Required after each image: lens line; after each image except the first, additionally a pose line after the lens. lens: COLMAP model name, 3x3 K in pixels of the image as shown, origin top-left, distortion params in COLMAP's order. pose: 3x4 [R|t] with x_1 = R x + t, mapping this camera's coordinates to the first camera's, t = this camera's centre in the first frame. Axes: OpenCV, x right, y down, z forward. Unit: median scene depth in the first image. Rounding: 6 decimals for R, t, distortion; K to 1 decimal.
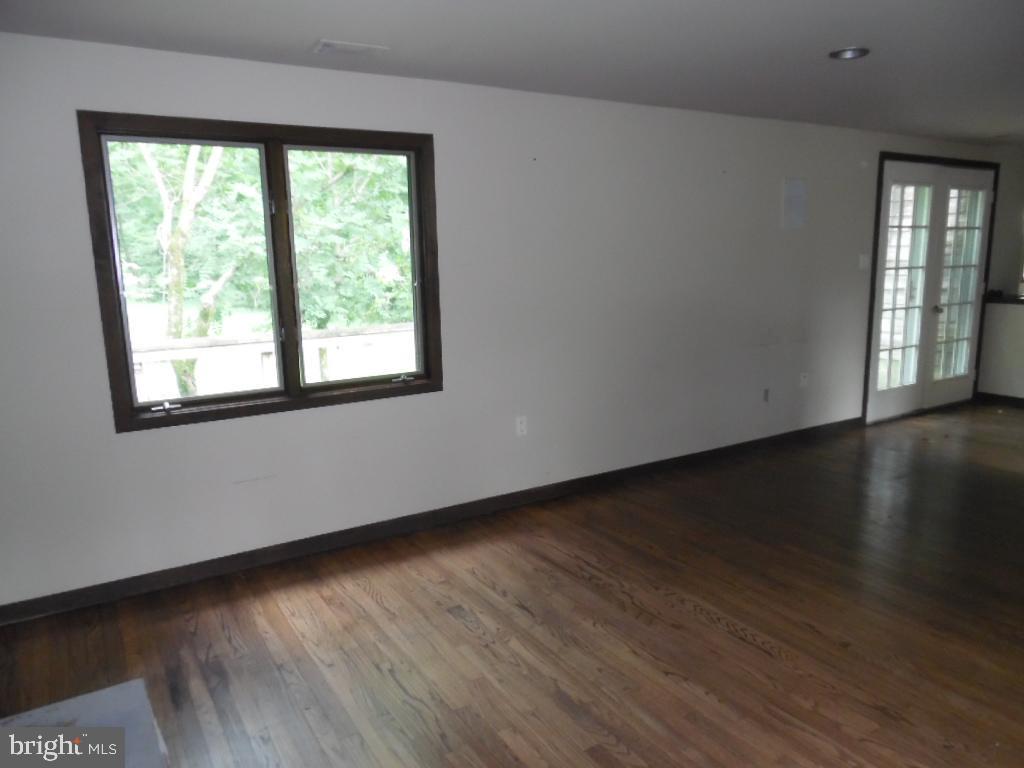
lens RADIAL K [[723.4, 0, 512.0], [0, 723.4, 384.0], [0, 0, 1]] dist [0.003785, -0.001793]
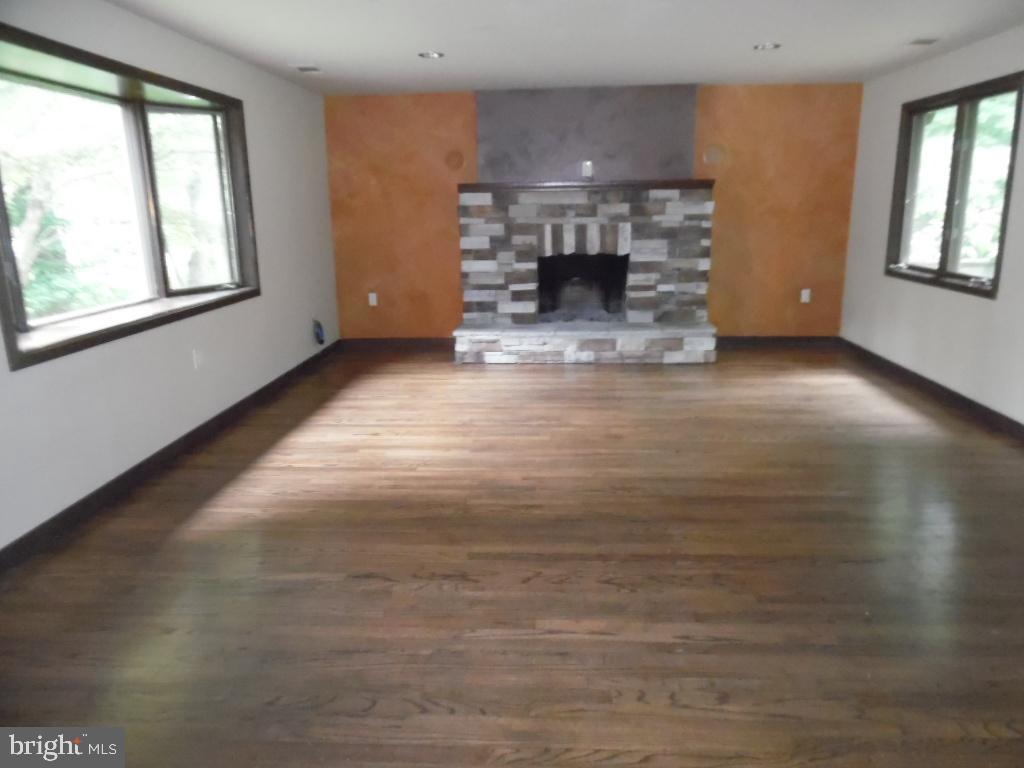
lens RADIAL K [[717.2, 0, 497.7], [0, 717.2, 385.6], [0, 0, 1]] dist [-0.036276, -0.000967]
pose [[-0.585331, 0.235106, -0.775959, 1.493951], [-0.095460, 0.930396, 0.353908, -0.215203], [0.805155, 0.281226, -0.522146, 1.189711]]
